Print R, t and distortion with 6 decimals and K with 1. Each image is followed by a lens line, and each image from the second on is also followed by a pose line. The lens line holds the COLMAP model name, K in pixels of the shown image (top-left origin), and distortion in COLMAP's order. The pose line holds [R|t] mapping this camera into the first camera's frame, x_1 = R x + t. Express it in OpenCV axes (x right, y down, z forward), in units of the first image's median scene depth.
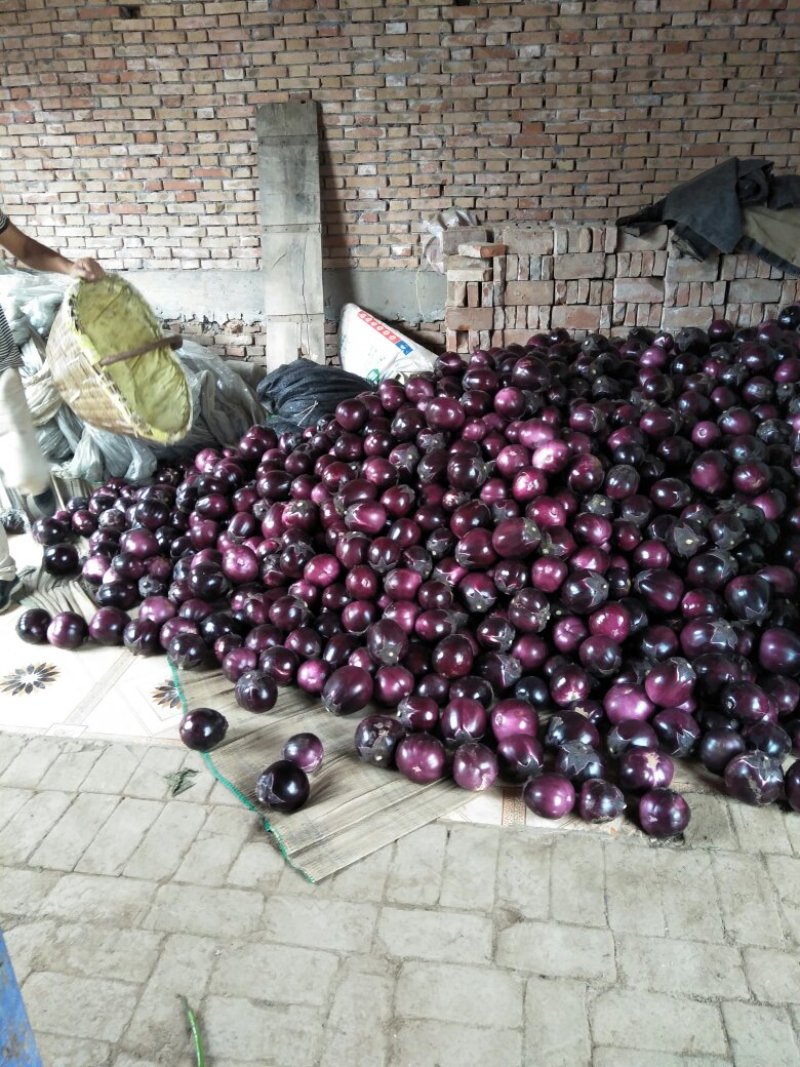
lens RADIAL K [[803.0, 0, 401.9], [0, 803.0, 534.5], [0, 0, 1]] dist [0.034730, -0.048915]
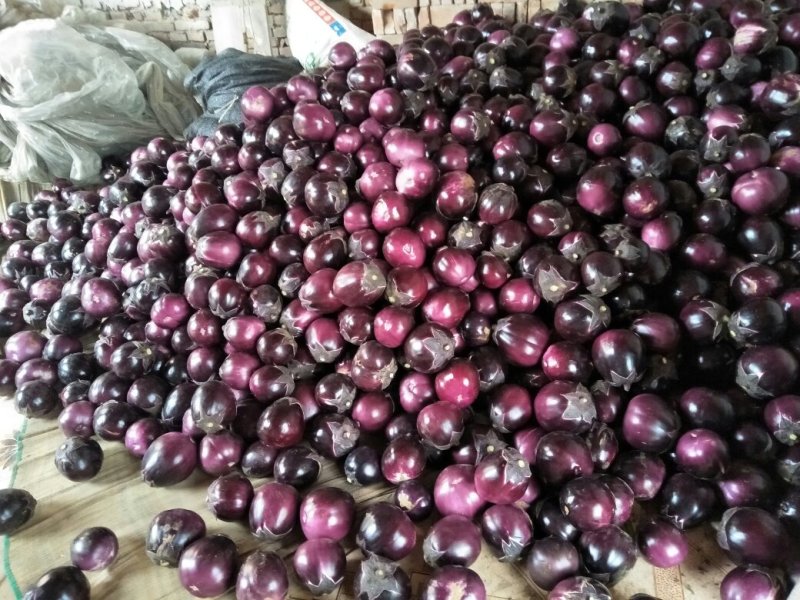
lens RADIAL K [[602.1, 0, 401.6], [0, 602.1, 304.4], [0, 0, 1]] dist [0.034730, -0.048915]
pose [[0.996922, -0.014349, -0.077081, 0.220384], [0.031716, 0.972889, 0.229086, -0.114241], [0.071704, -0.230825, 0.970350, 0.327391]]
